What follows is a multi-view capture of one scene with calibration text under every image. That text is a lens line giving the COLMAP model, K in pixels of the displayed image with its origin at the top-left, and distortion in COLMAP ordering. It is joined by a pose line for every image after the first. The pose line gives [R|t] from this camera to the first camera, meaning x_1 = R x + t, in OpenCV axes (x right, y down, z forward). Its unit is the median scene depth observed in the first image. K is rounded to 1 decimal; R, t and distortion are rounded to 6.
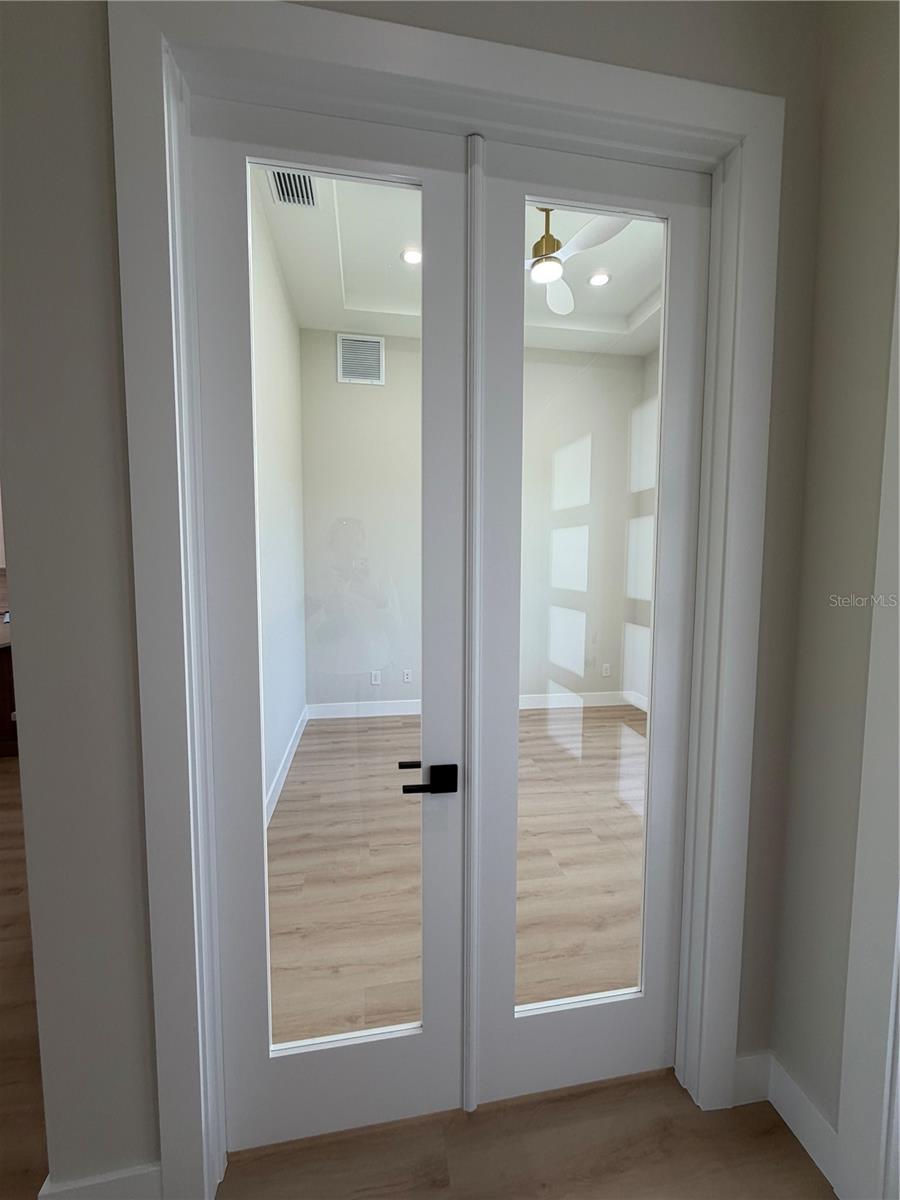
lens RADIAL K [[476.7, 0, 450.0], [0, 476.7, 600.0], [0, 0, 1]] dist [-0.000592, -0.000225]
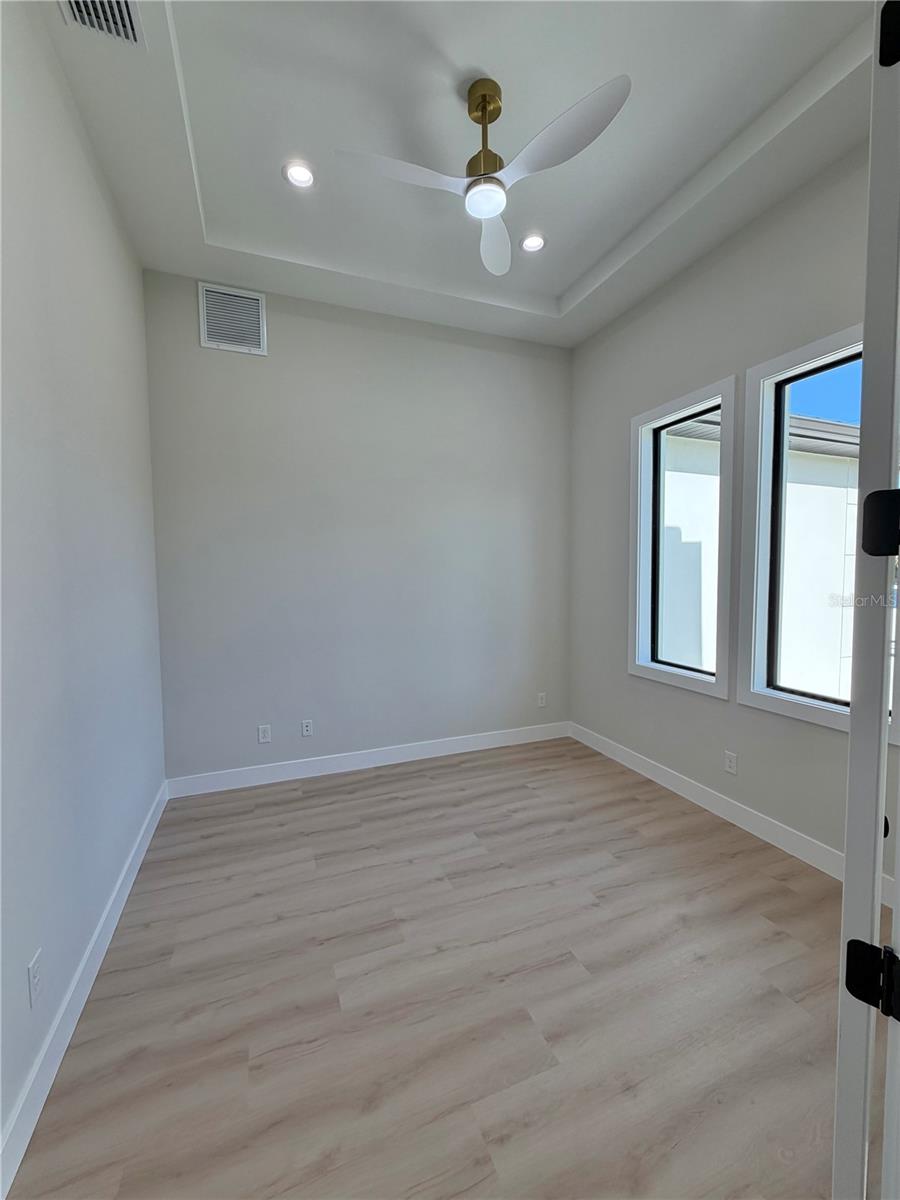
lens RADIAL K [[476.7, 0, 450.0], [0, 476.7, 600.0], [0, 0, 1]] dist [-0.000592, -0.000225]
pose [[0.979181, -0.026983, 0.201189, -0.014912], [0.030830, 0.999396, -0.016010, -0.038522], [-0.200636, 0.021879, 0.979422, 0.225296]]
